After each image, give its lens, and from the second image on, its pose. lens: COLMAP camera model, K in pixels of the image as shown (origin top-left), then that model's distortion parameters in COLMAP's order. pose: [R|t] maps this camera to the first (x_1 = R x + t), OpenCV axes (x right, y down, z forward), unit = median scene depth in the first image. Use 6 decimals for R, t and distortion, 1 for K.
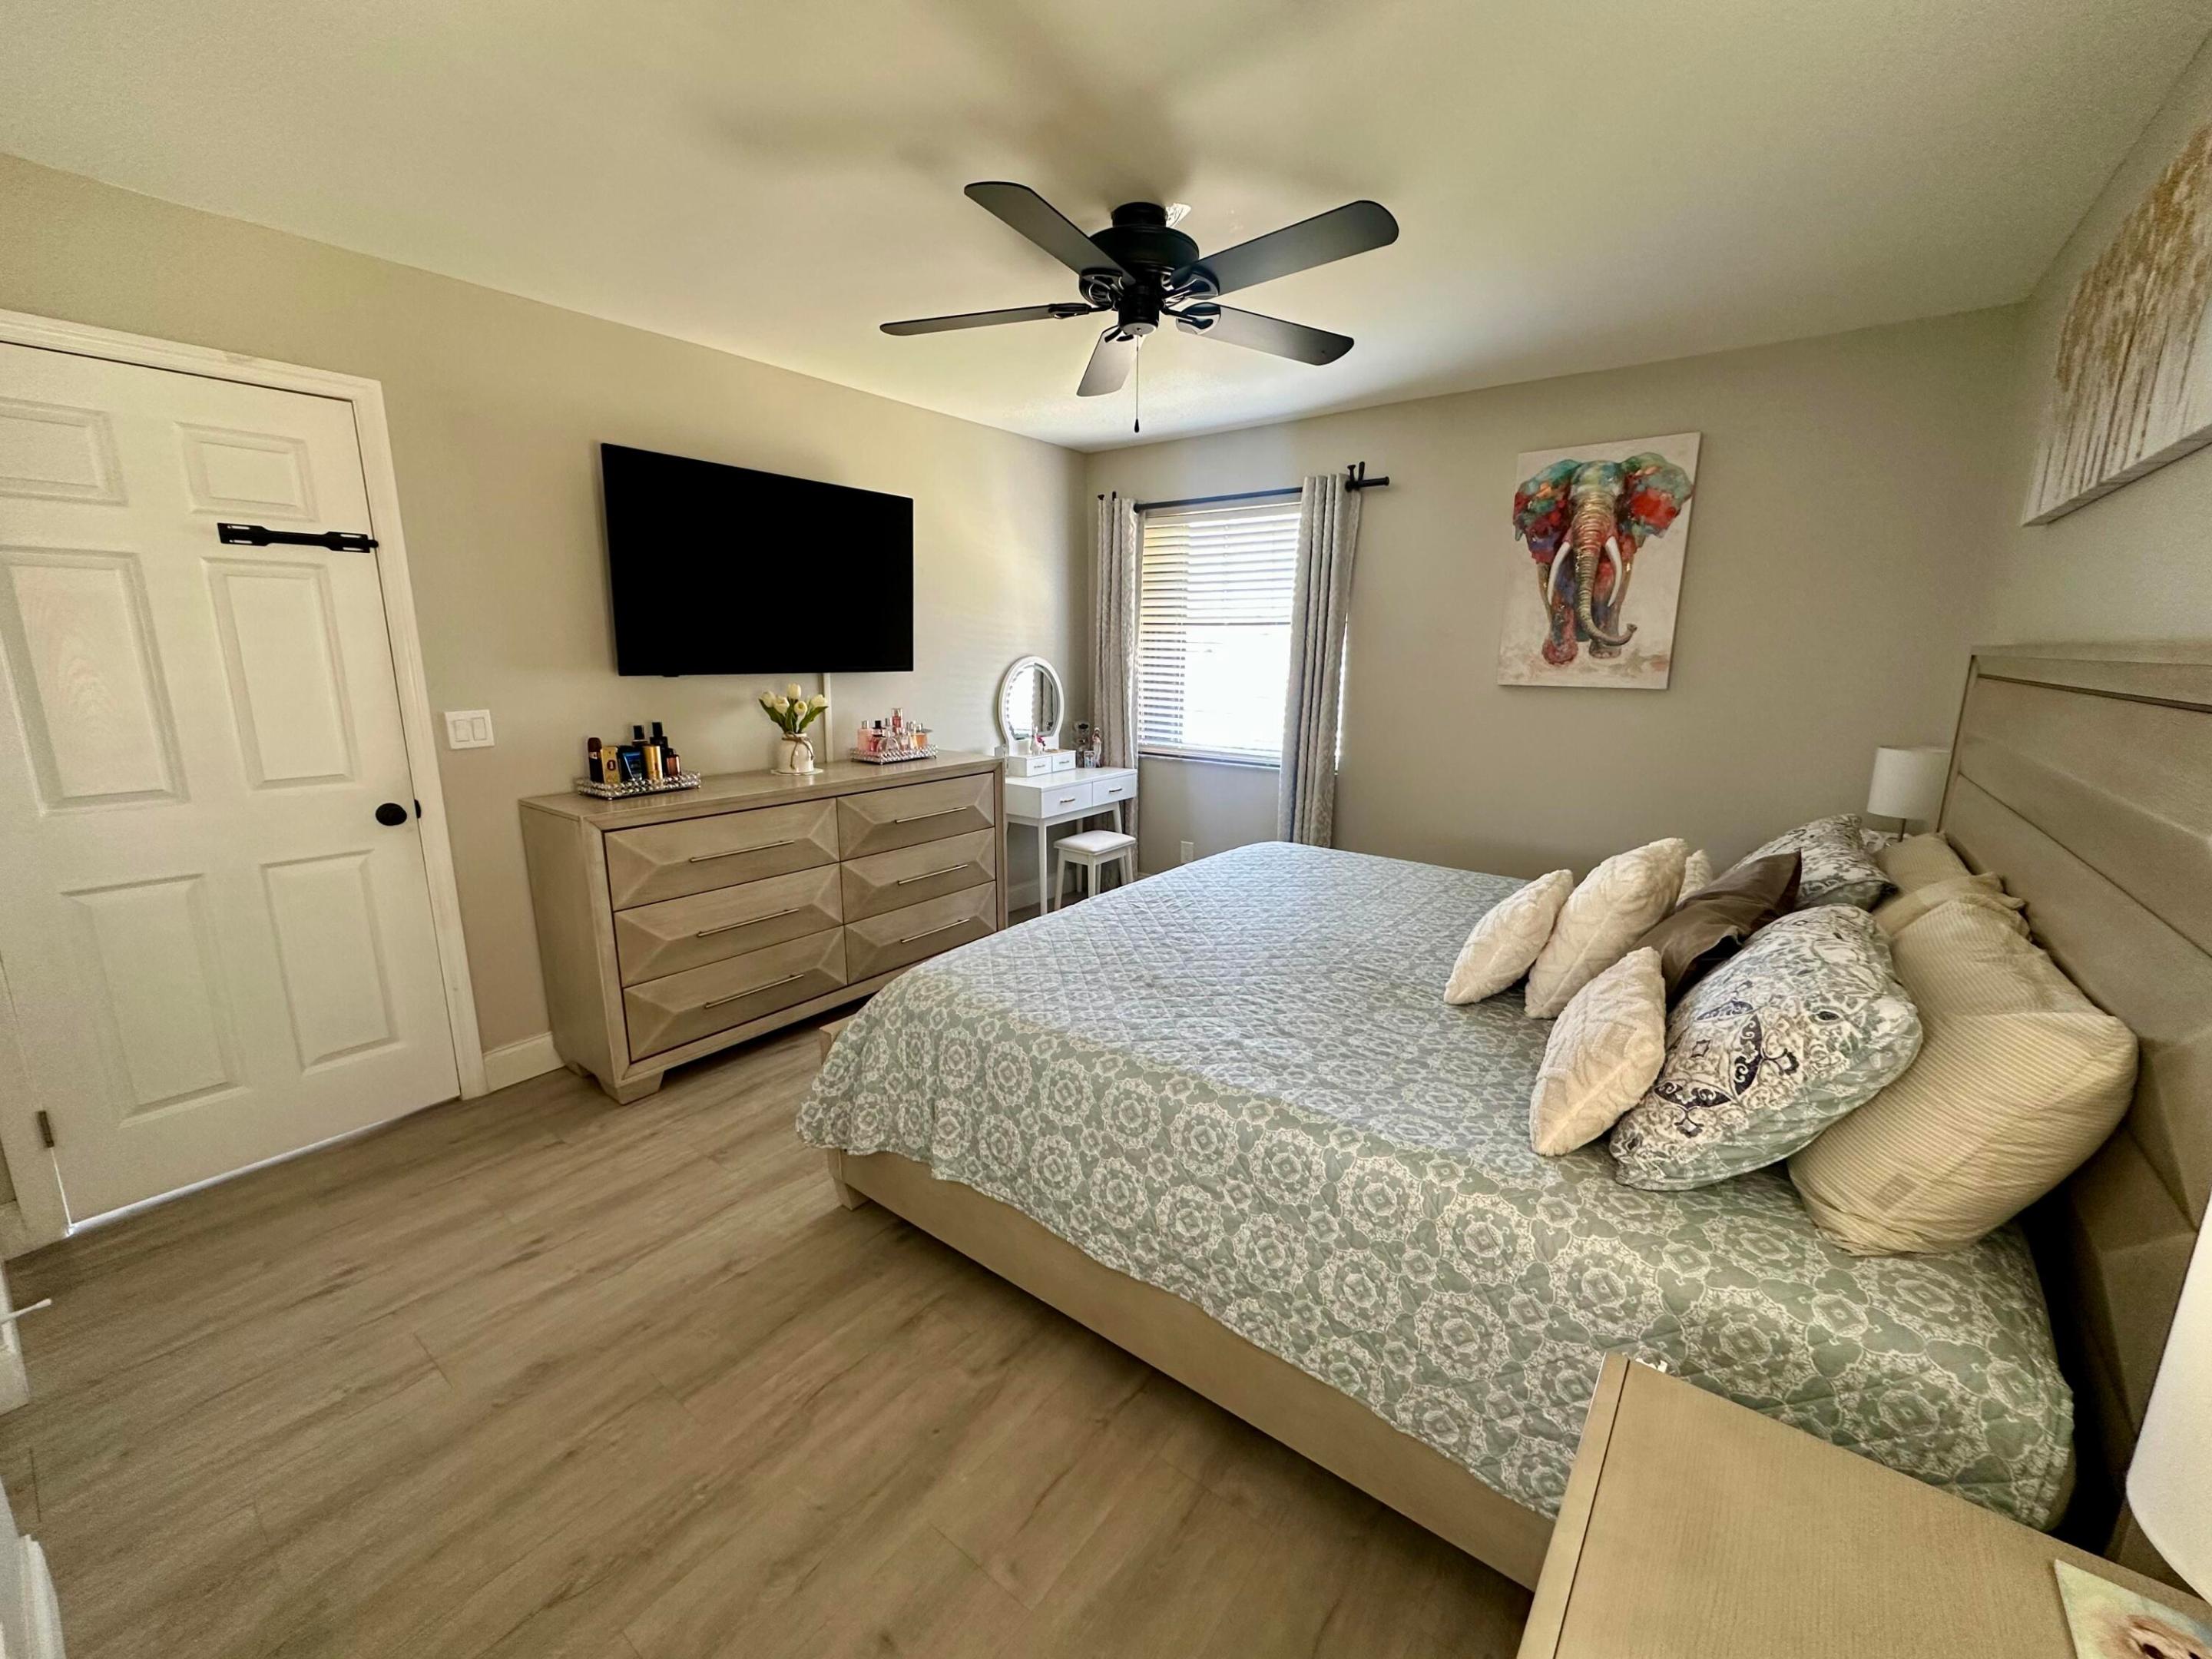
lens RADIAL K [[878.8, 0, 1113.5], [0, 878.8, 834.1], [0, 0, 1]] dist [-0.005295, 0.001333]
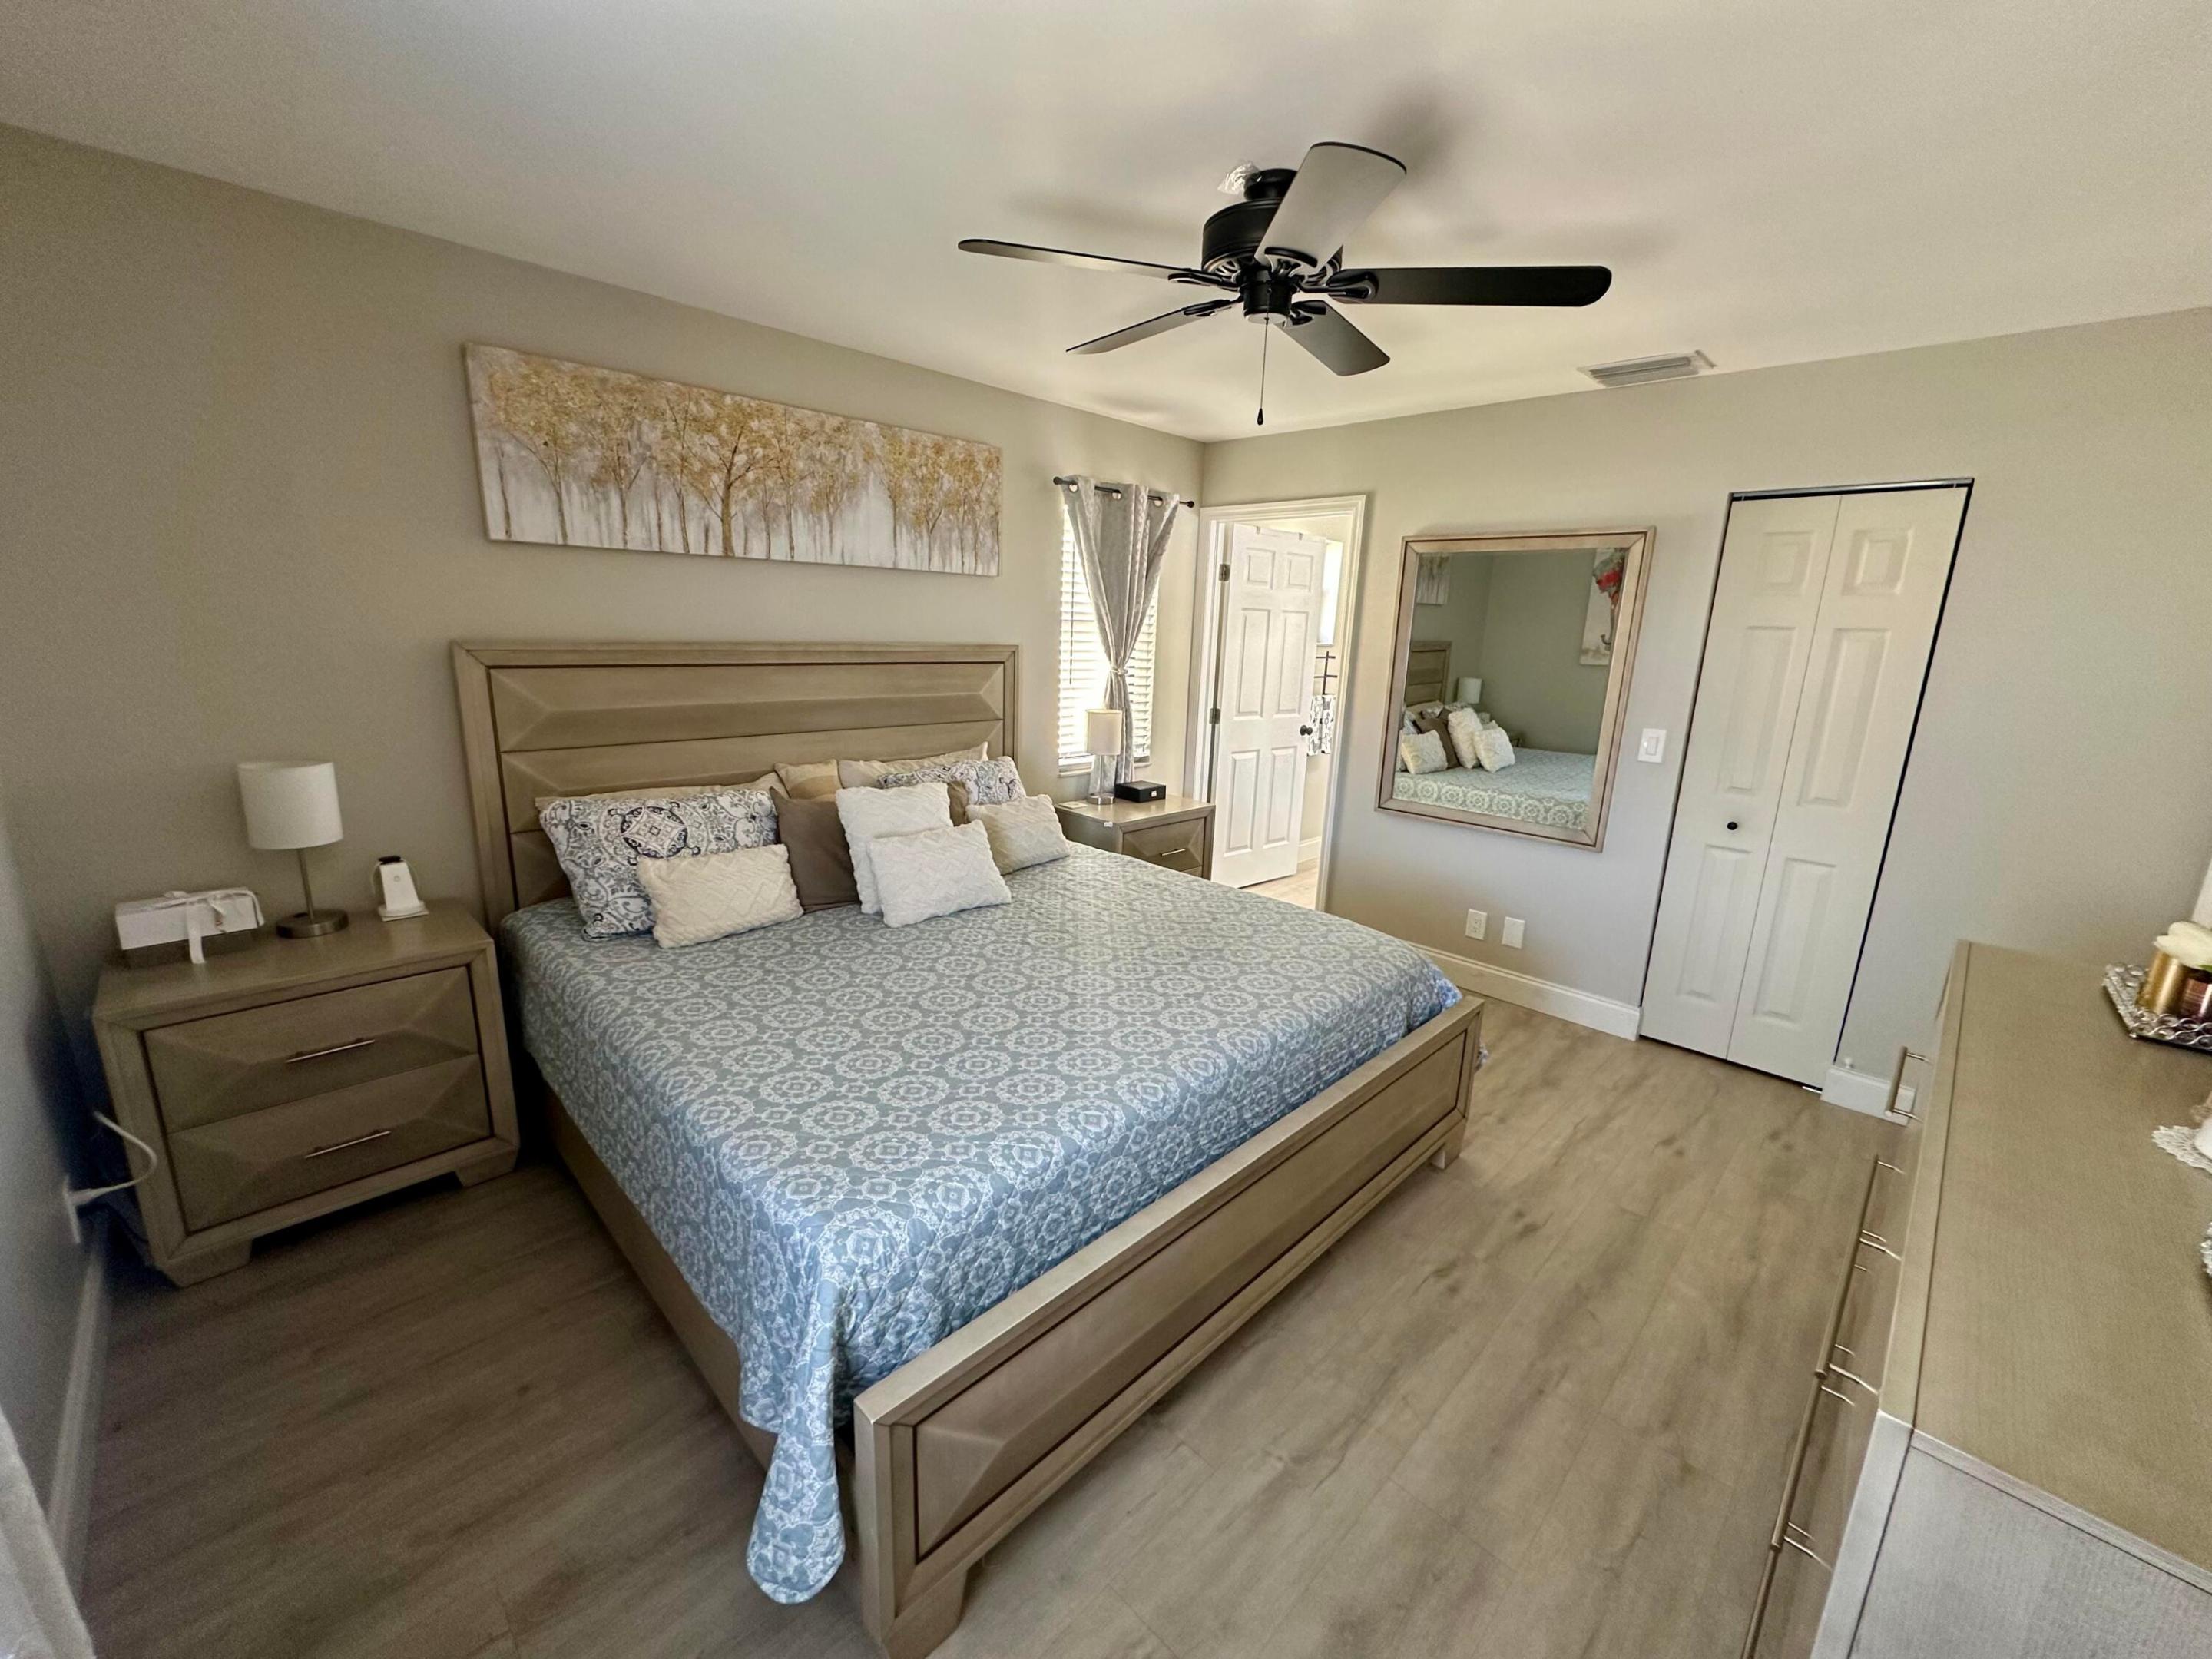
lens RADIAL K [[878.8, 0, 1104.3], [0, 878.8, 831.3], [0, 0, 1]] dist [-0.005295, 0.001333]
pose [[-0.989626, -0.066387, 0.127410, 0.022687], [-0.005903, 0.904877, 0.425632, -0.304501], [-0.143547, 0.420464, -0.895882, 1.272617]]
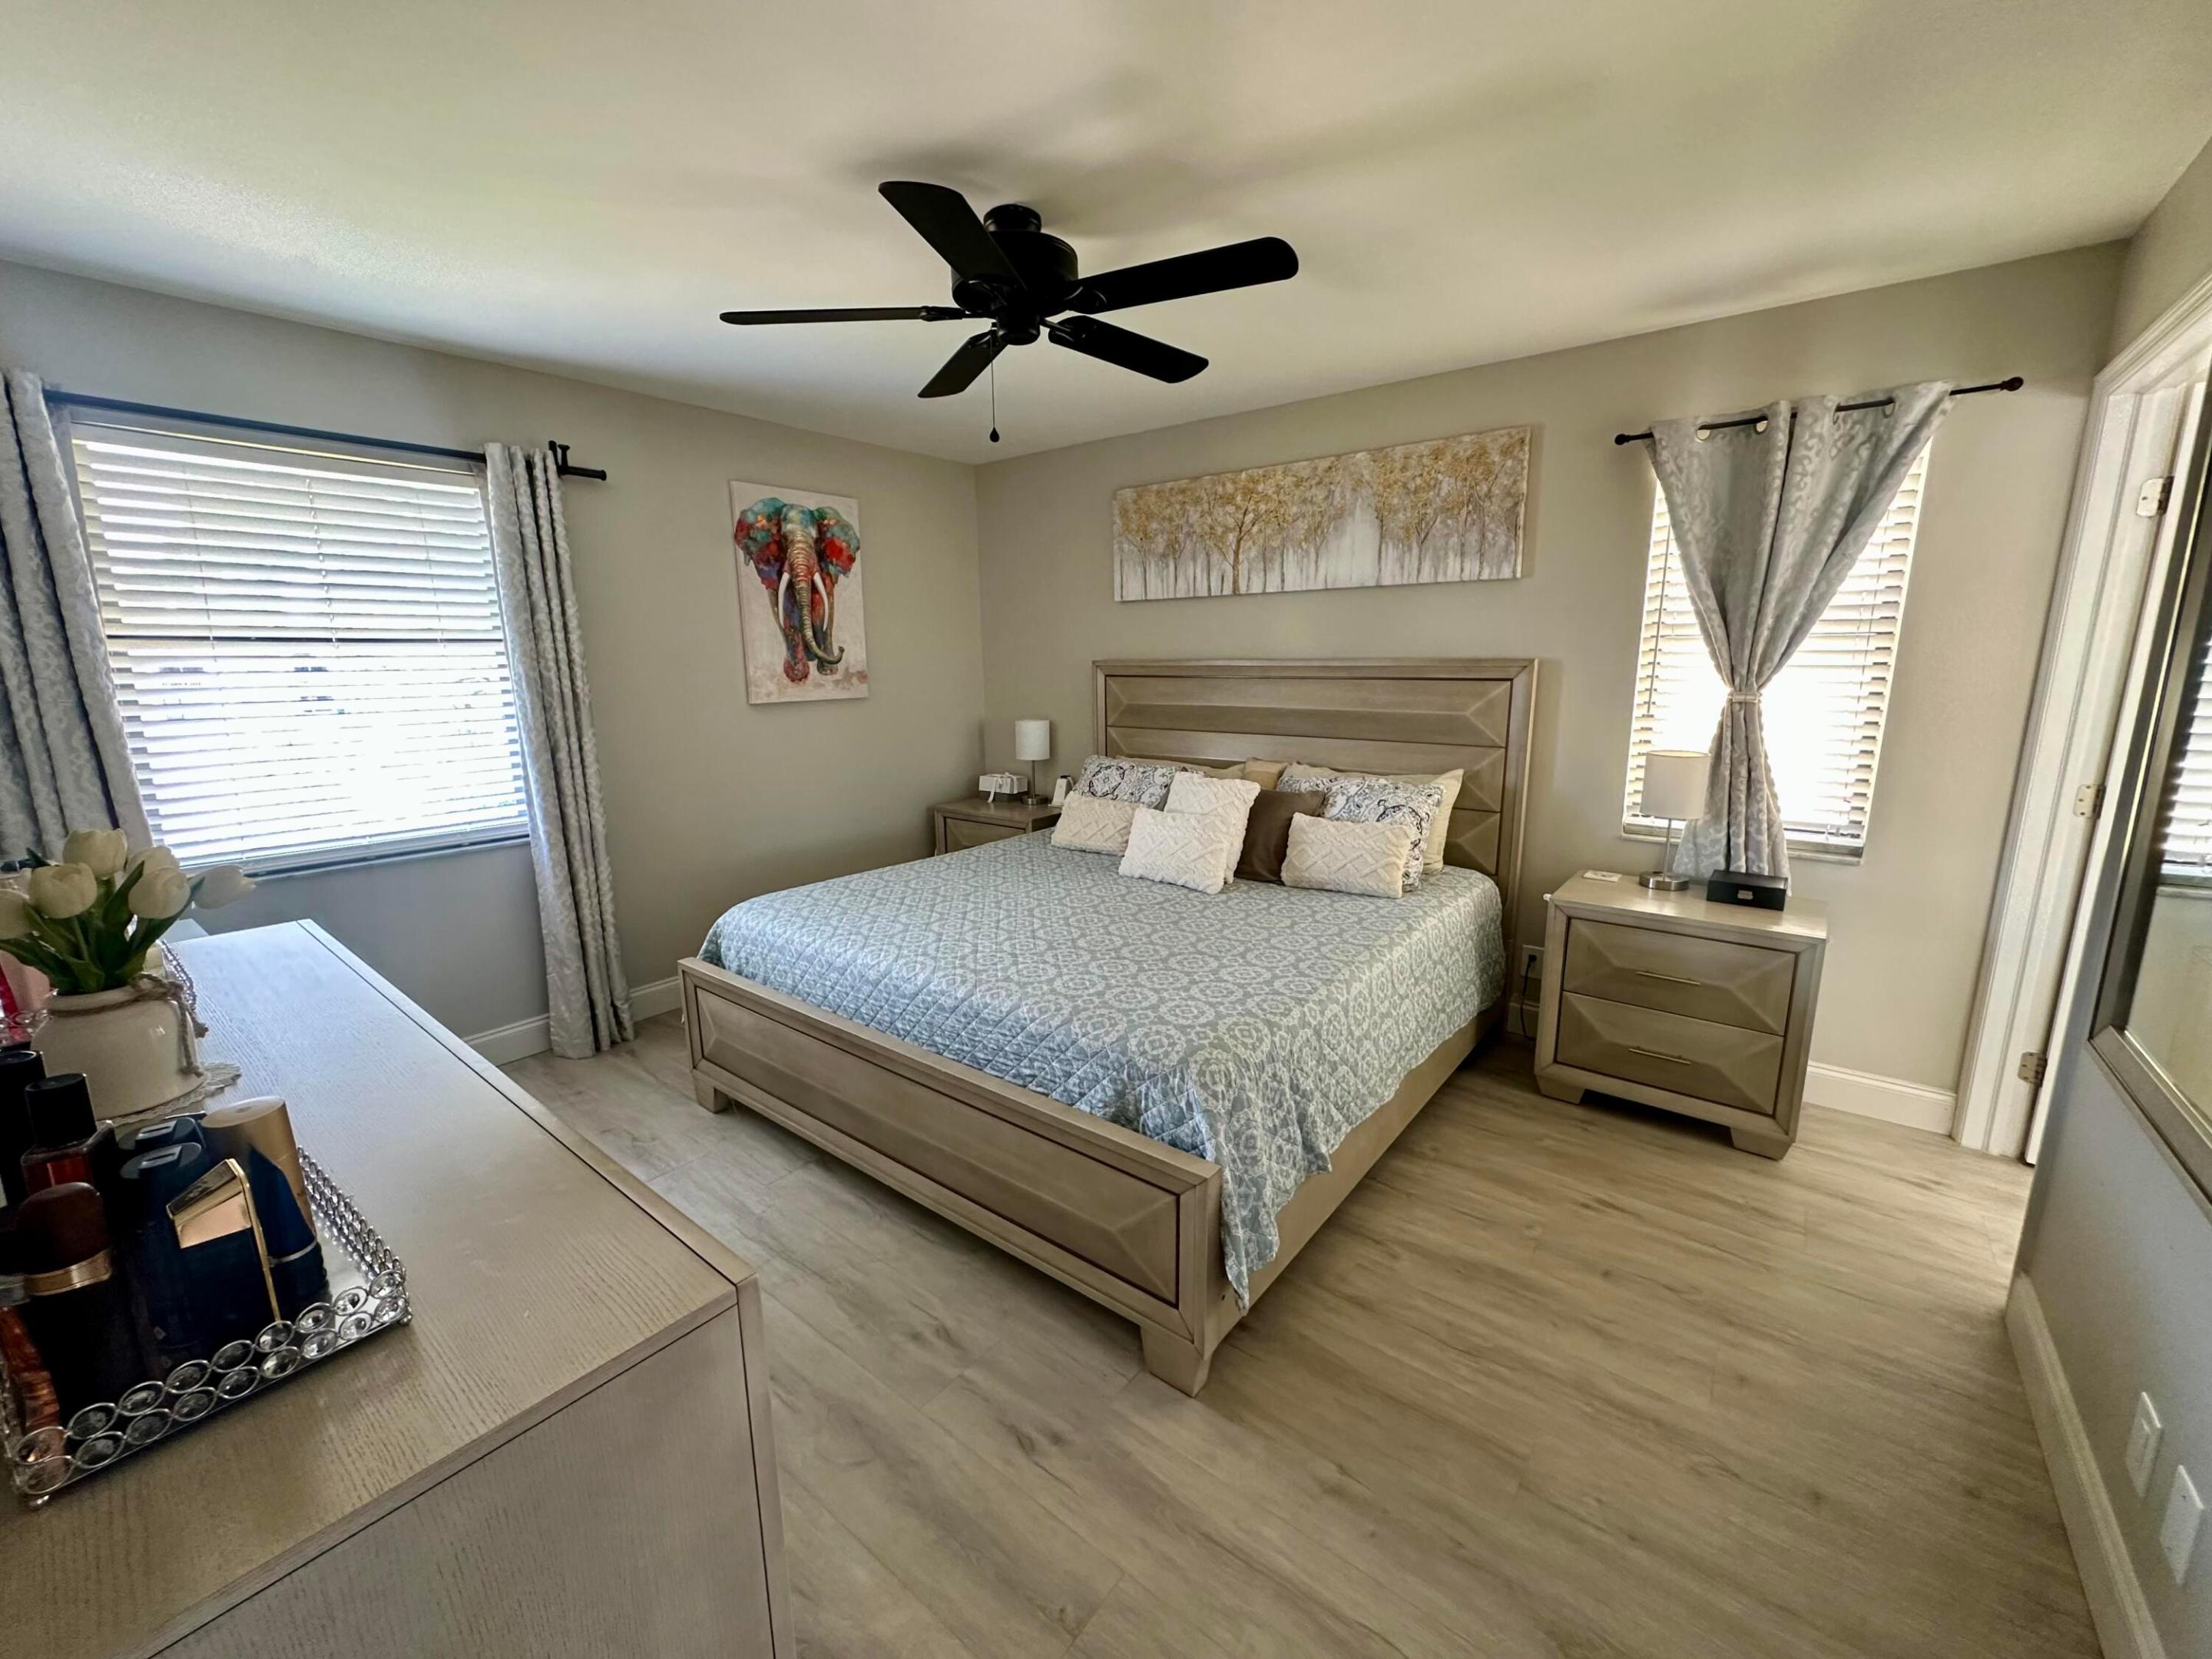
lens RADIAL K [[878.8, 0, 1115.5], [0, 878.8, 826.4], [0, 0, 1]] dist [-0.005295, 0.001333]
pose [[0.013218, -0.197844, 0.980144, -0.637681], [0.219607, 0.956871, 0.190185, -0.145929], [-0.975499, 0.212732, 0.056096, 0.603629]]
